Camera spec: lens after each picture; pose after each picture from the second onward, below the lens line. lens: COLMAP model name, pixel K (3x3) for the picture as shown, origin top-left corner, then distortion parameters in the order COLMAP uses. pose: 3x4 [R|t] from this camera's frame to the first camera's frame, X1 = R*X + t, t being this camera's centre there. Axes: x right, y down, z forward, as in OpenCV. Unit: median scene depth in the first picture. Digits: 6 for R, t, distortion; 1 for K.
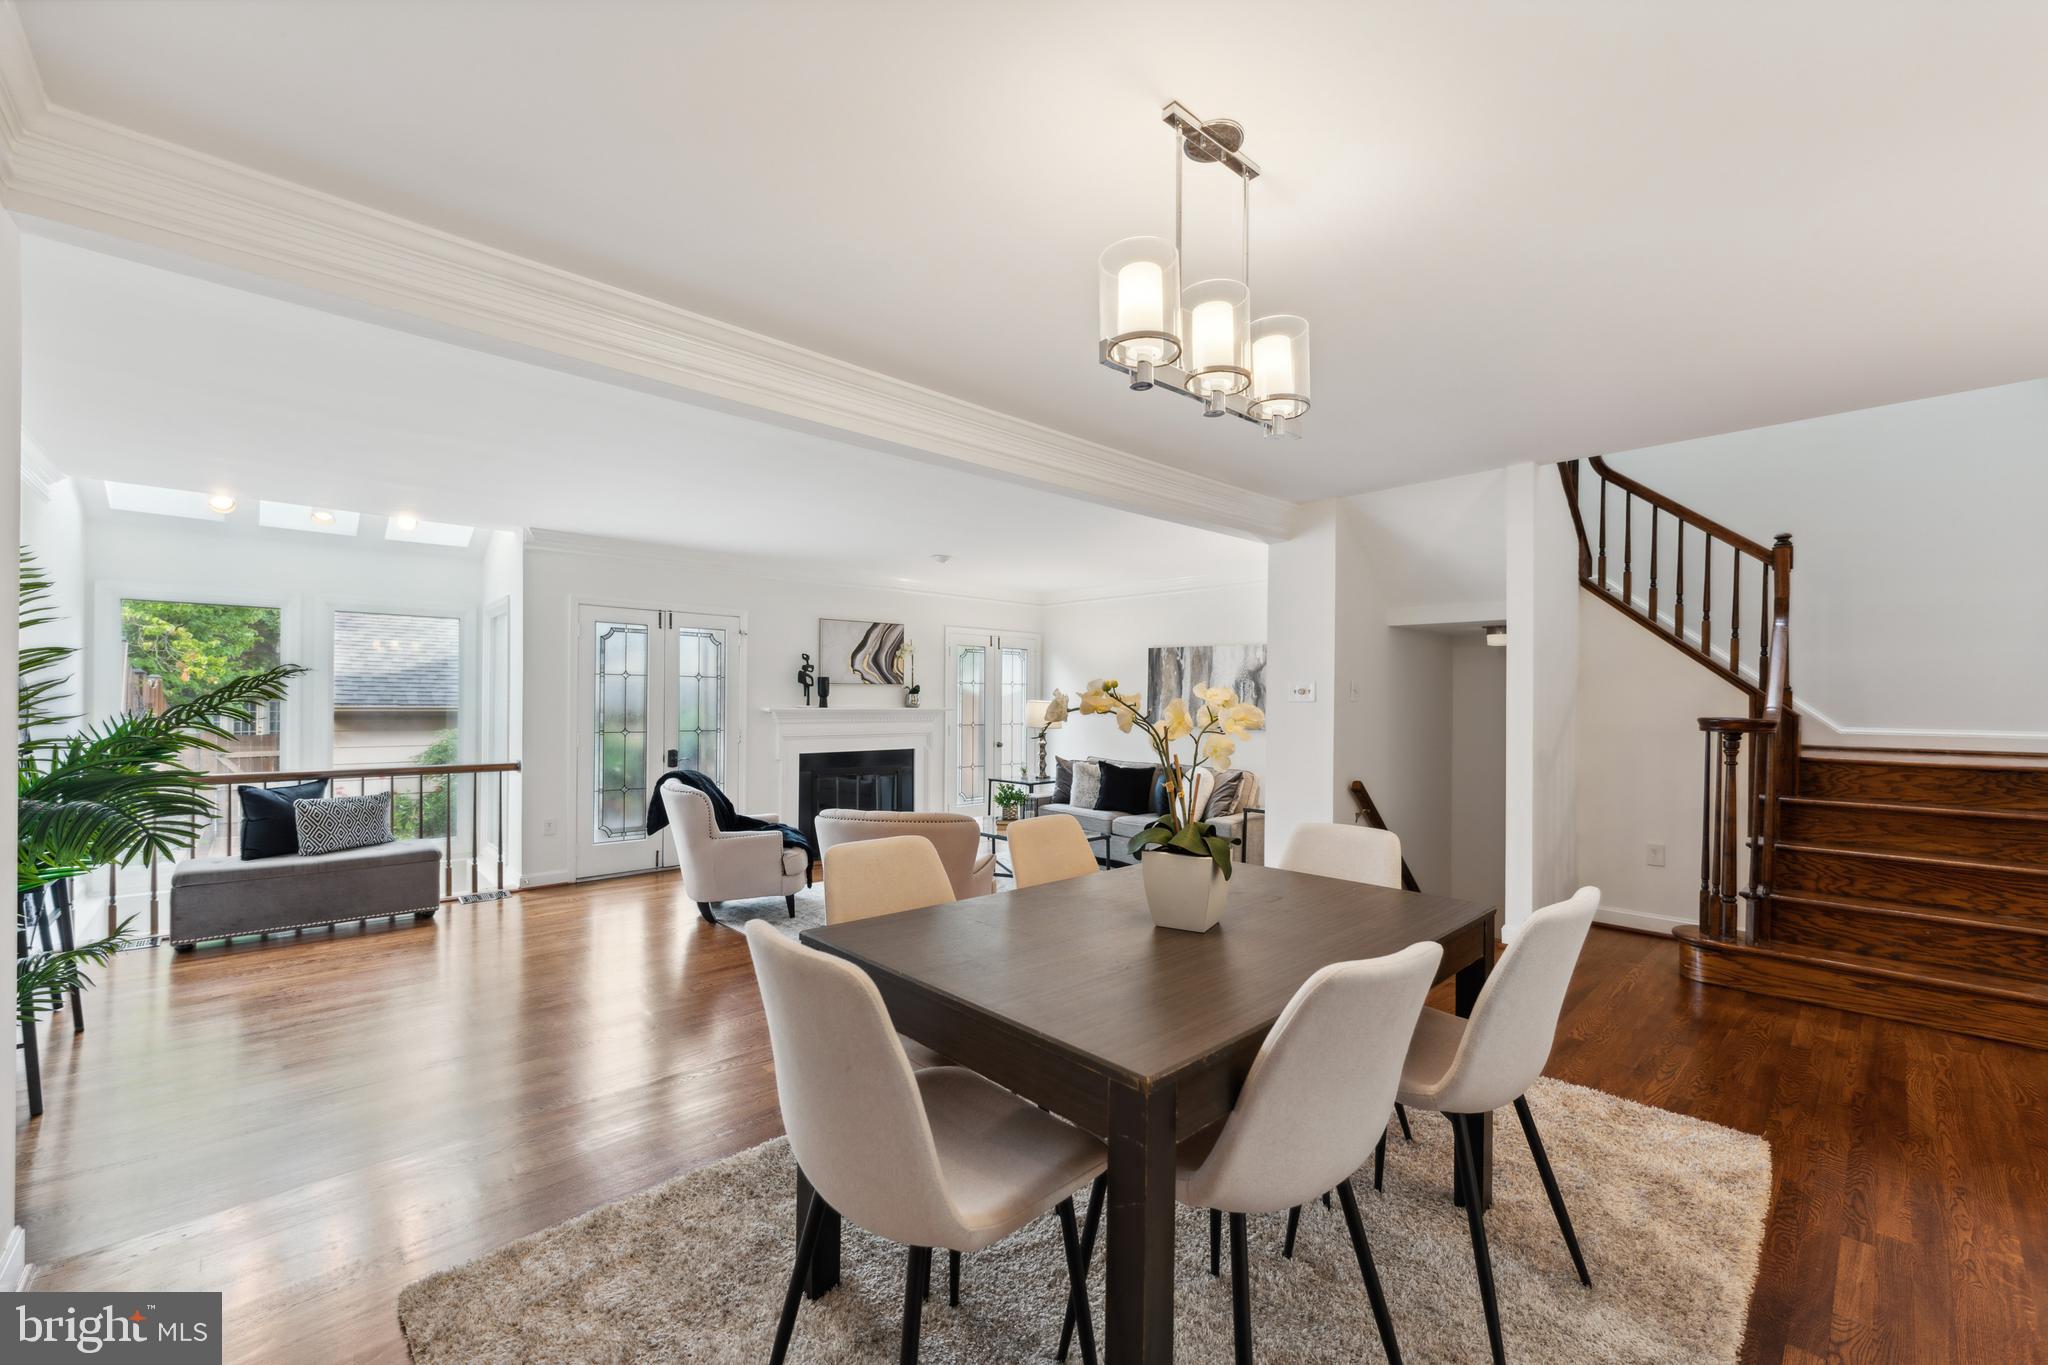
lens RADIAL K [[815.0, 0, 1023.2], [0, 815.0, 703.0], [0, 0, 1]] dist [-0.000229, -0.000080]
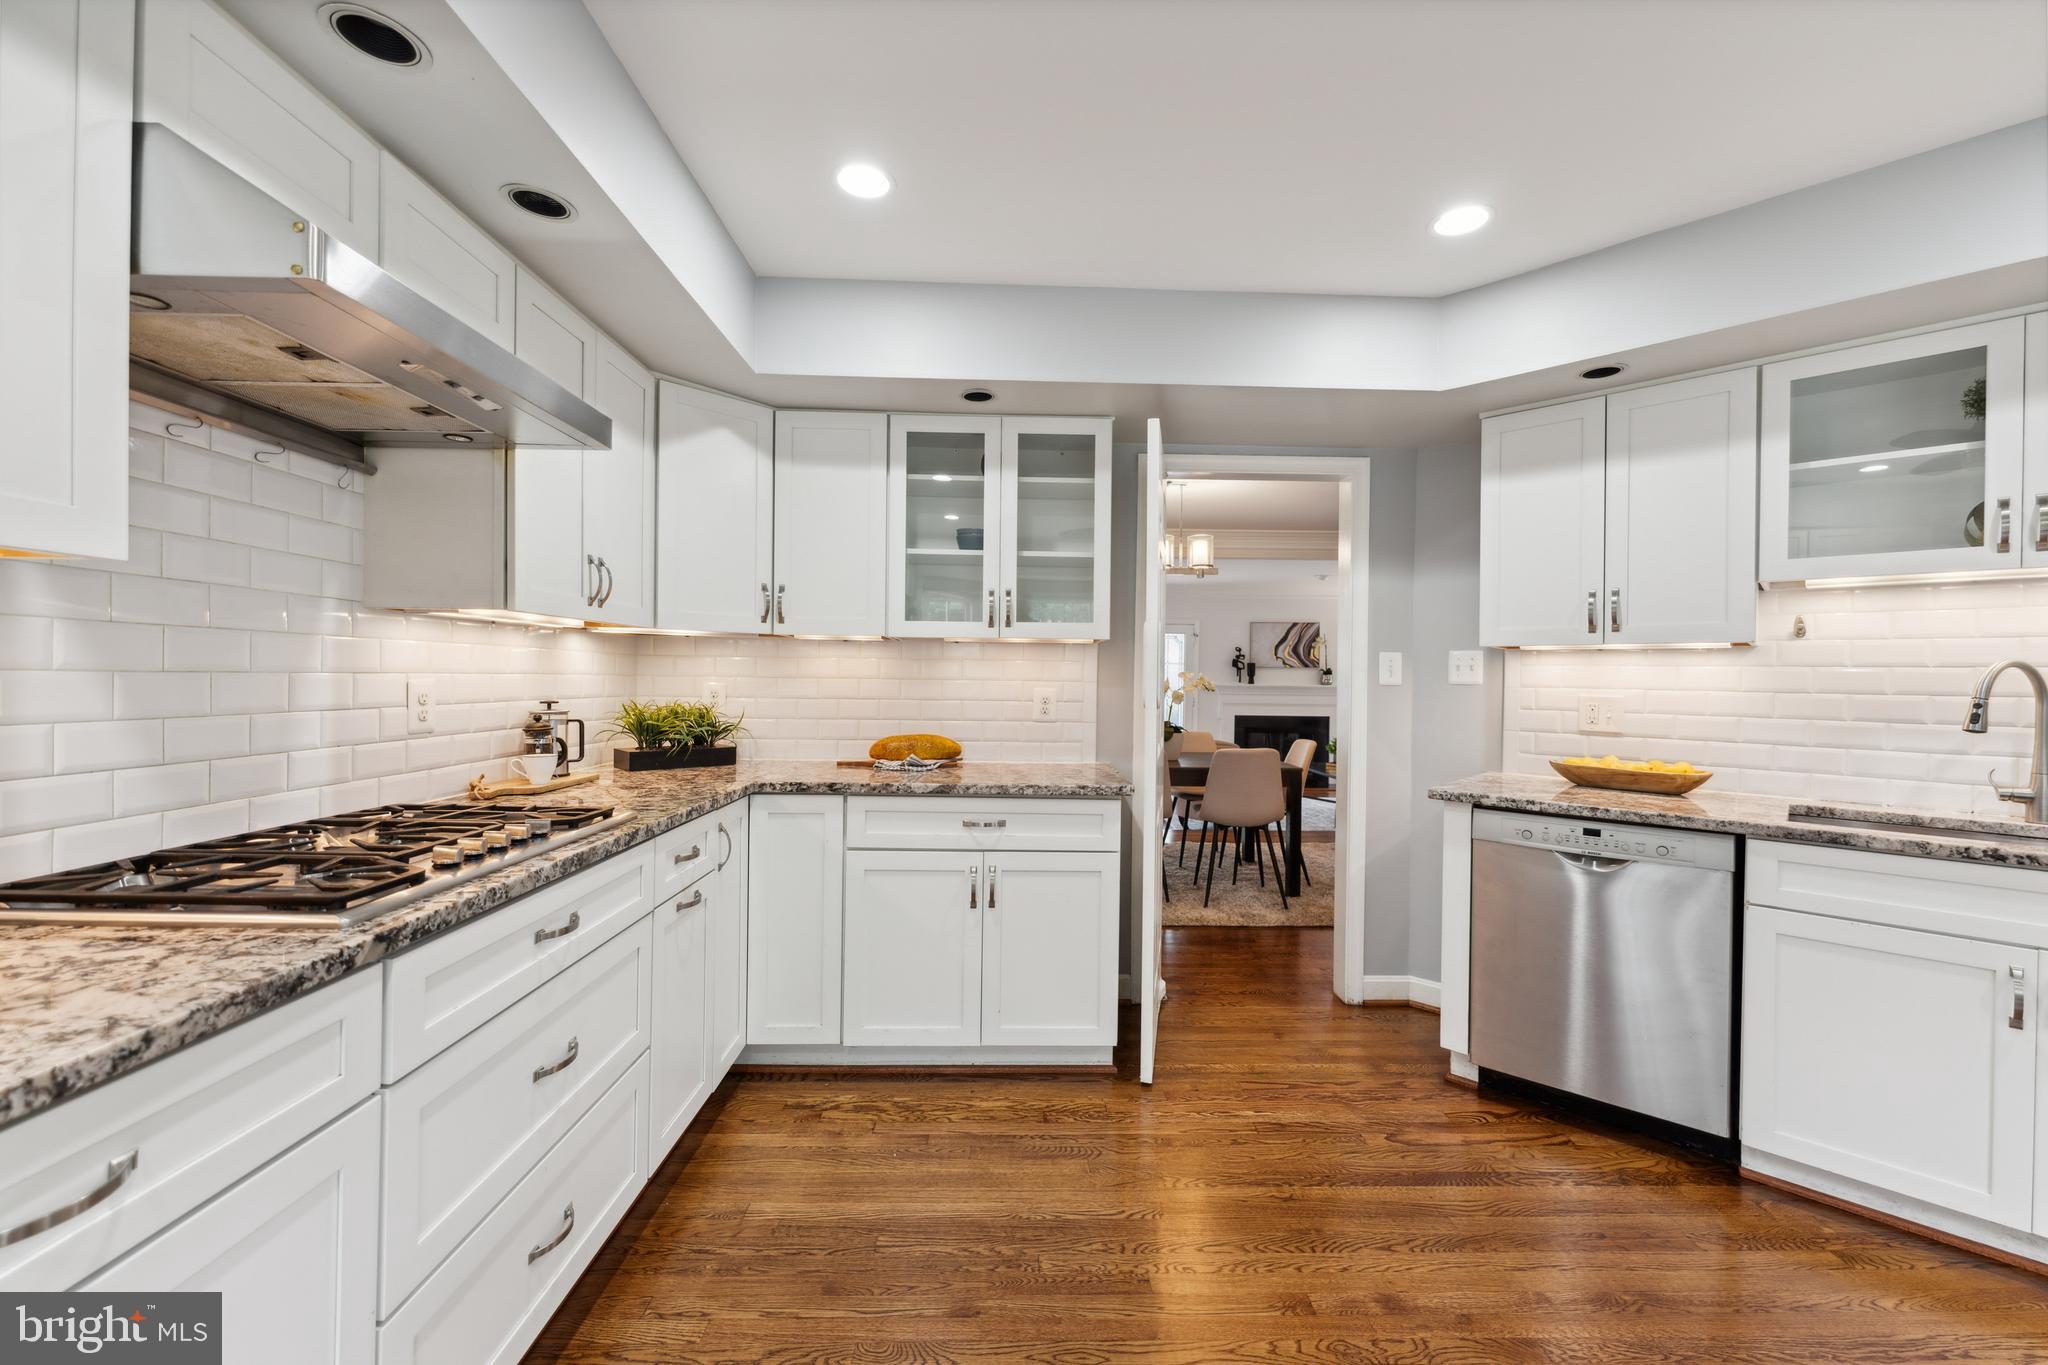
lens RADIAL K [[806.3, 0, 1030.5], [0, 806.3, 680.4], [0, 0, 1]] dist [-0.001073, -0.000202]
pose [[0.744663, 0.008324, -0.667389, 0.407678], [-0.011684, 0.999932, -0.000565, 0.004597], [0.667338, 0.008219, 0.744709, -0.315391]]
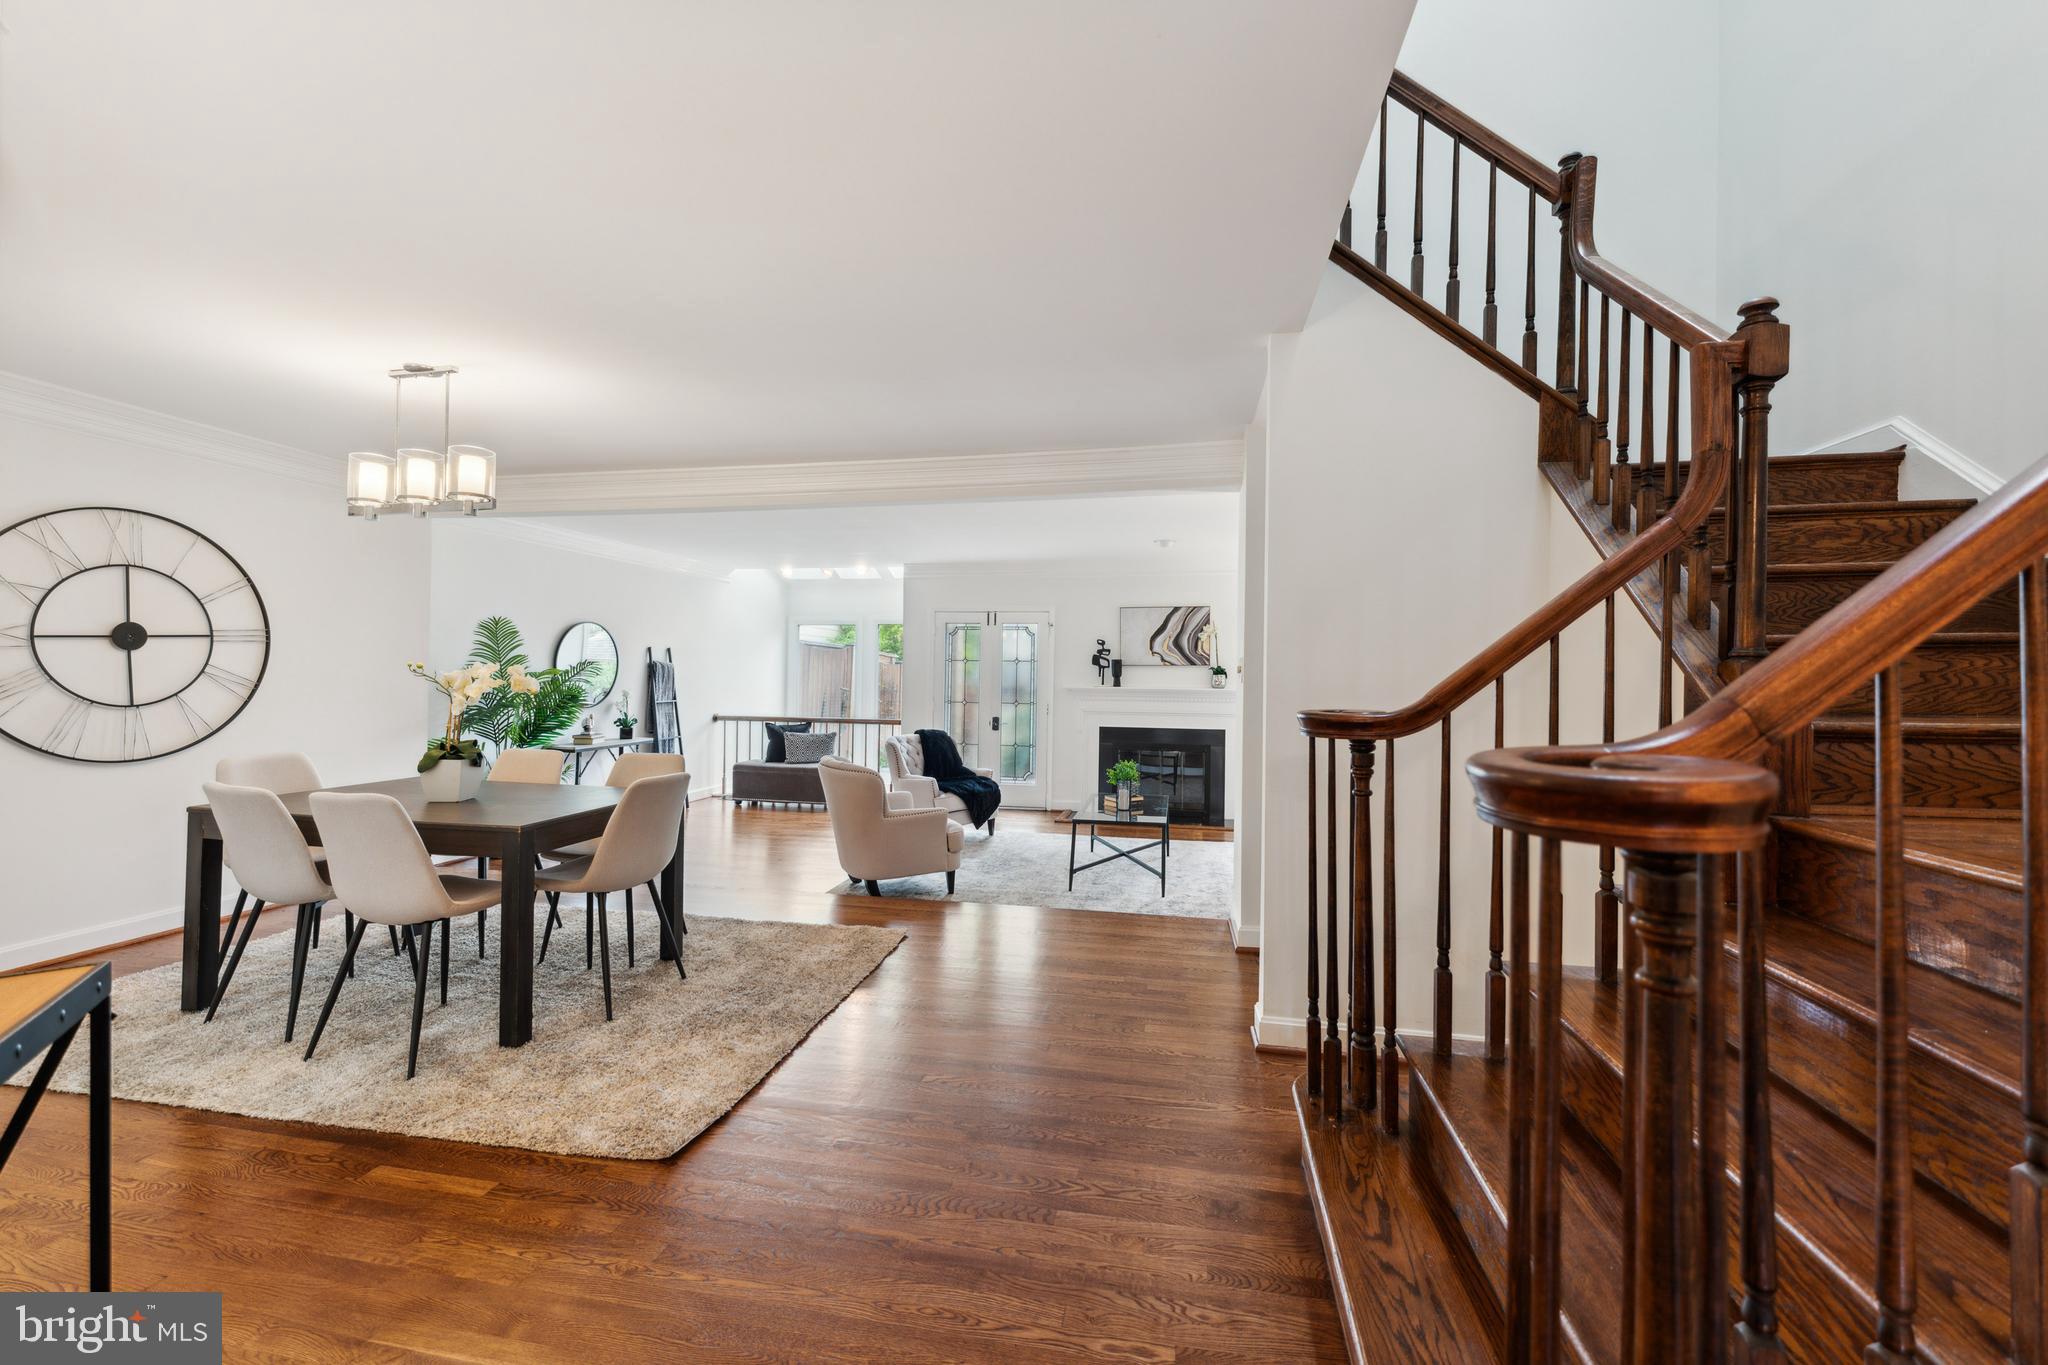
lens RADIAL K [[815.9, 0, 1026.0], [0, 815.9, 675.2], [0, 0, 1]] dist [0.000556, 0.000080]
pose [[0.588413, 0.000175, -0.808560, 0.576335], [-0.011700, 0.999897, -0.008298, 0.000541], [0.808476, 0.014343, 0.588355, 0.235791]]
